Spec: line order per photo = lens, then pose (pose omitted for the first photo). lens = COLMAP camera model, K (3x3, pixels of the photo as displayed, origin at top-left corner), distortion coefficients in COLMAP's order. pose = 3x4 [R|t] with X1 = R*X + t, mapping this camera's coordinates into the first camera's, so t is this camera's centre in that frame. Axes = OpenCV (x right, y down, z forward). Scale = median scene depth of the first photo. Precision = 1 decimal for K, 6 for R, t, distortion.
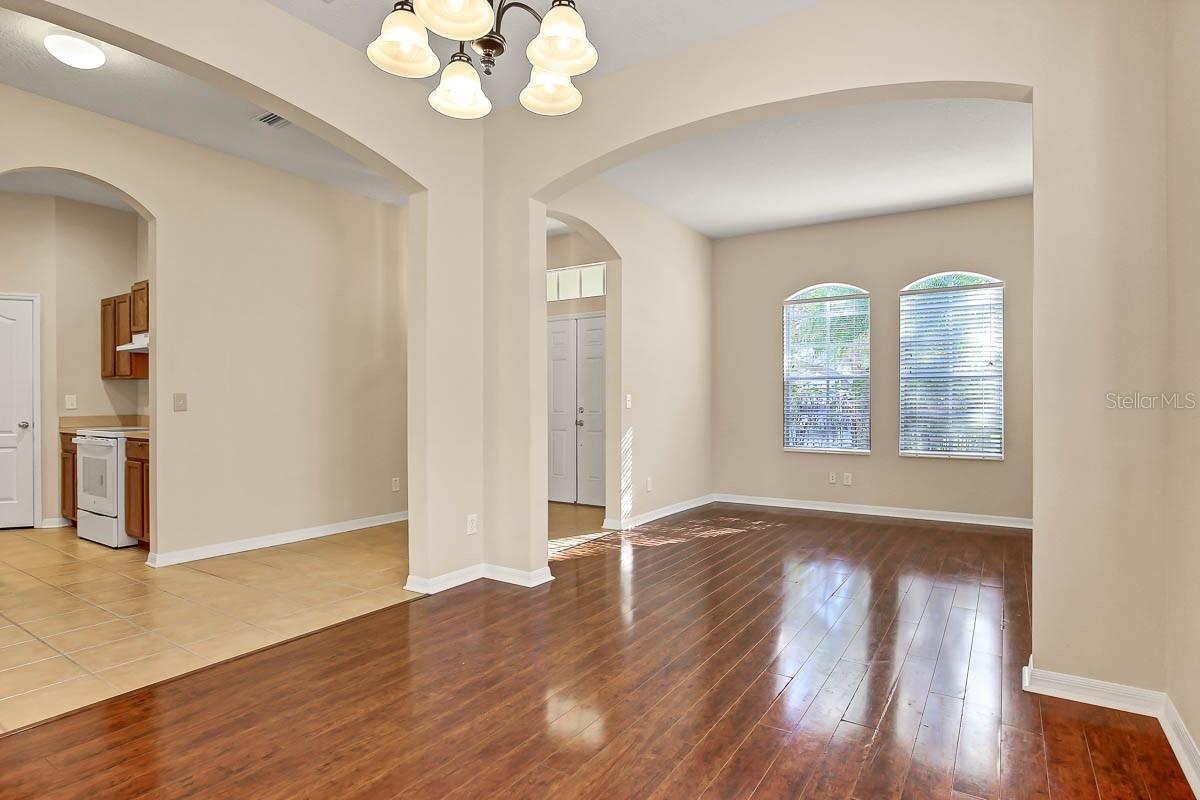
lens RADIAL K [[629.8, 0, 603.2], [0, 629.8, 396.2], [0, 0, 1]] dist [-0.012496, 0.000297]
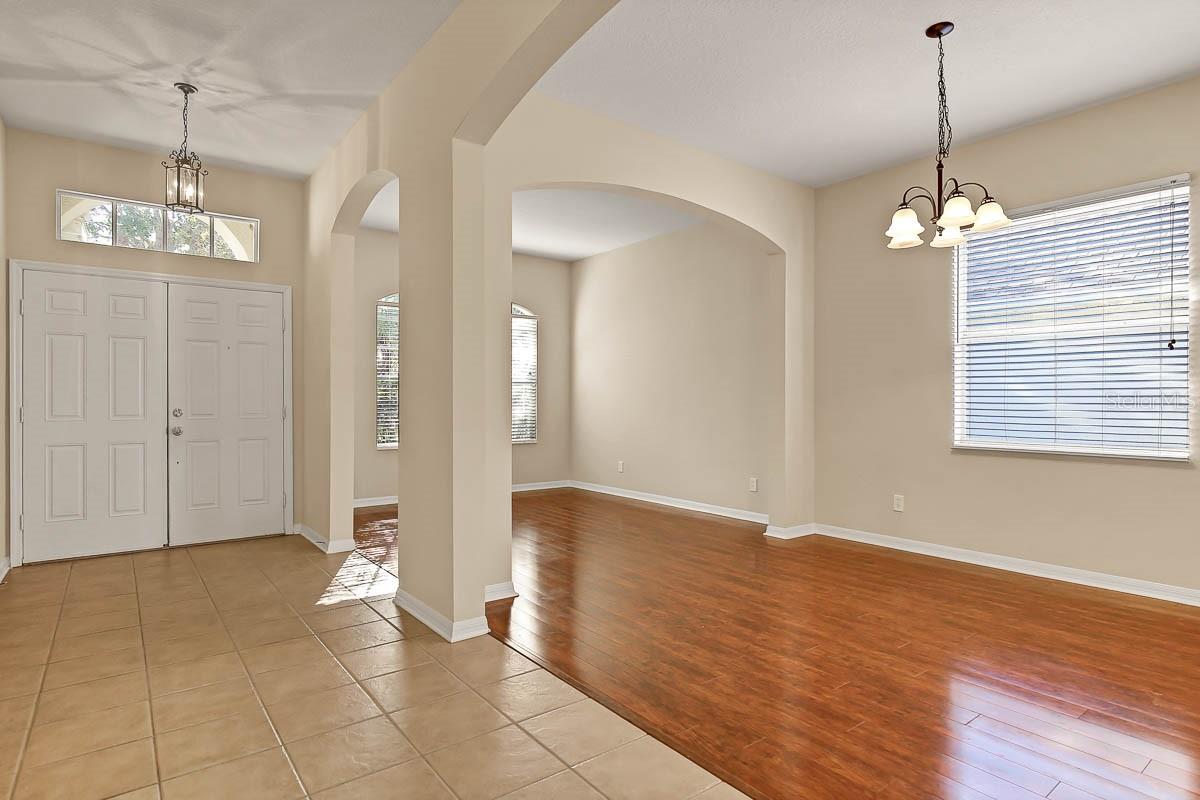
lens RADIAL K [[653.1, 0, 596.6], [0, 653.1, 397.7], [0, 0, 1]] dist [-0.016900, -0.000316]
pose [[0.318862, 0.004100, 0.947792, -1.373159], [-0.008130, 0.999966, -0.001591, 0.005444], [-0.947766, -0.007199, 0.318884, 0.774690]]
